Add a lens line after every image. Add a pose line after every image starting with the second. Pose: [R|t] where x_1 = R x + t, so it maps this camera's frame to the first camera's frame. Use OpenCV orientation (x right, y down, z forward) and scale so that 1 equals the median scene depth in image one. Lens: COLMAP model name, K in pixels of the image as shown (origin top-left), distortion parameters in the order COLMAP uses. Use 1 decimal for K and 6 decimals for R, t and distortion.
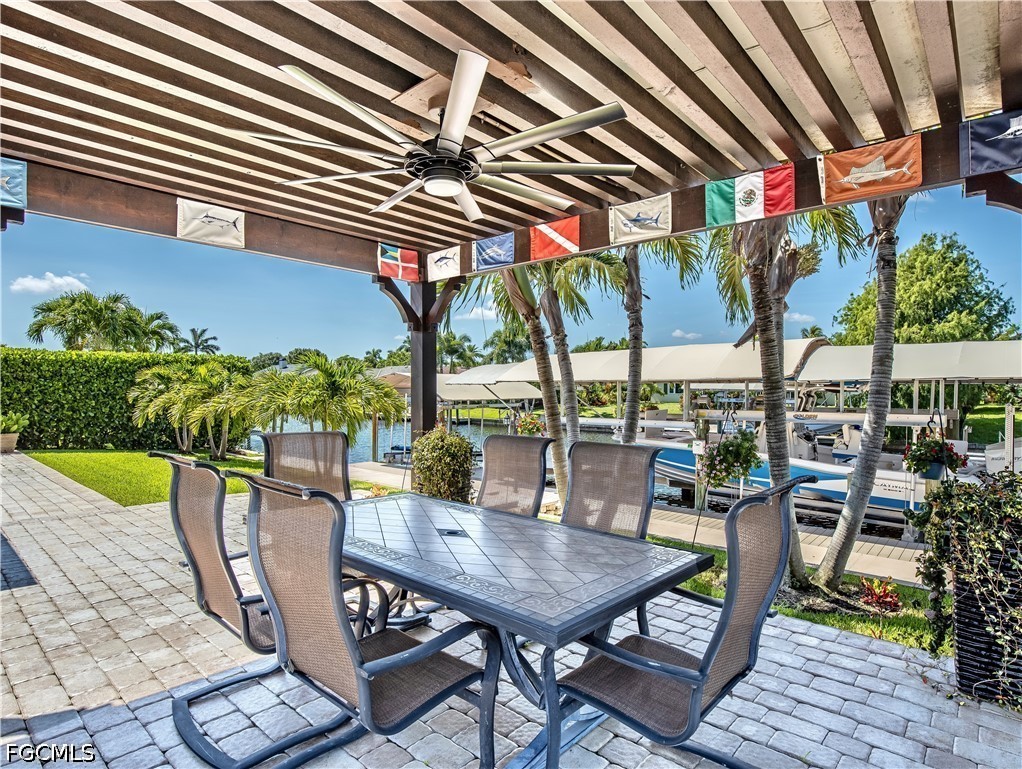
lens RADIAL K [[552.1, 0, 509.2], [0, 552.1, 386.6], [0, 0, 1]] dist [-0.026728, -0.000437]
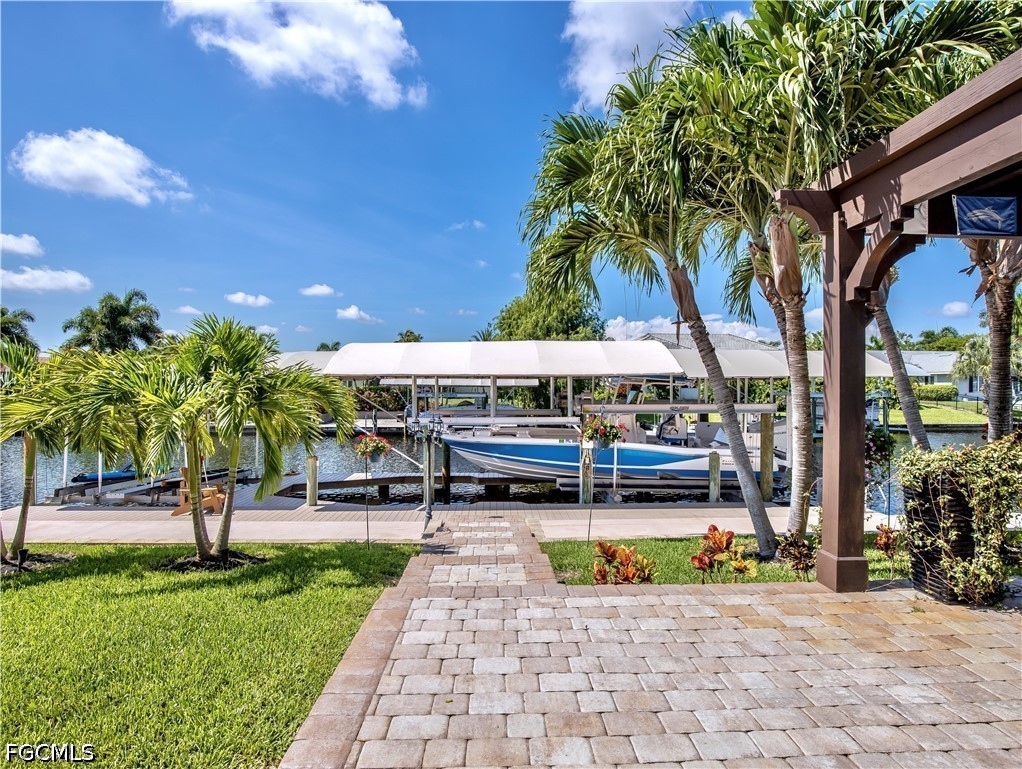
lens RADIAL K [[531.6, 0, 517.6], [0, 531.6, 382.0], [0, 0, 1]] dist [-0.027619, -0.000069]
pose [[0.711226, 0.001755, 0.702961, -0.445625], [-0.003171, 0.999995, 0.000711, -0.002634], [-0.702956, -0.002735, 0.711228, 0.372043]]
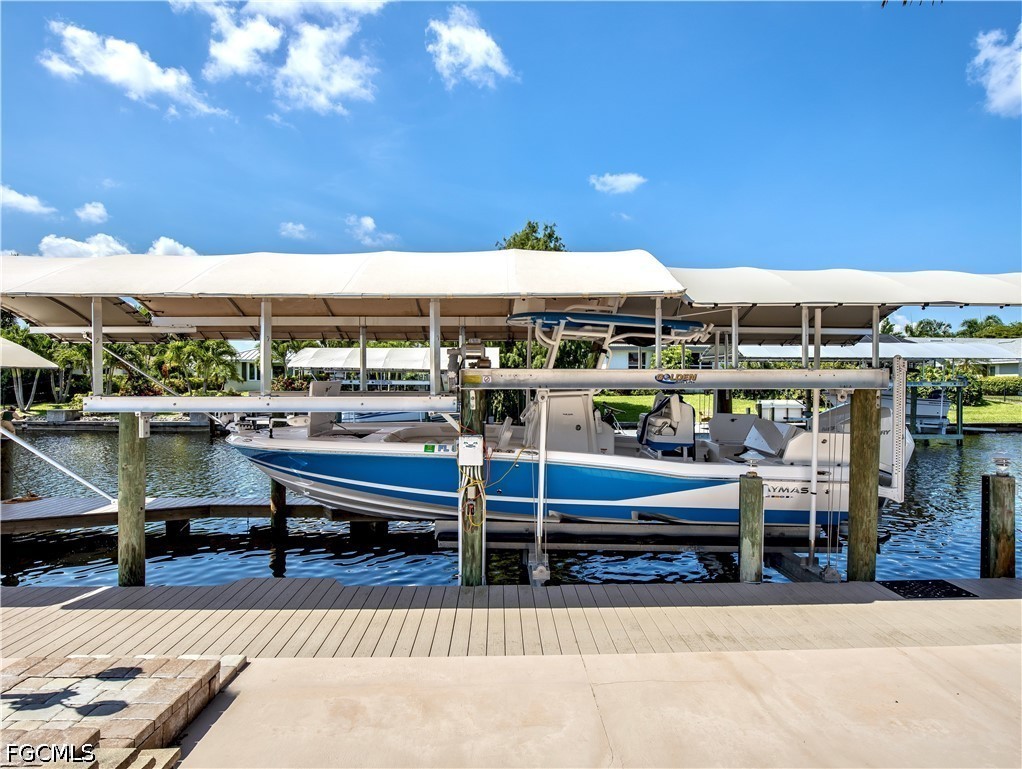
lens RADIAL K [[552.1, 0, 509.2], [0, 552.1, 386.6], [0, 0, 1]] dist [-0.026728, -0.000437]
pose [[0.724234, -0.005043, 0.689536, 0.041992], [-0.003549, 0.999933, 0.011040, 0.049393], [-0.689546, -0.010443, 0.724167, 0.623815]]
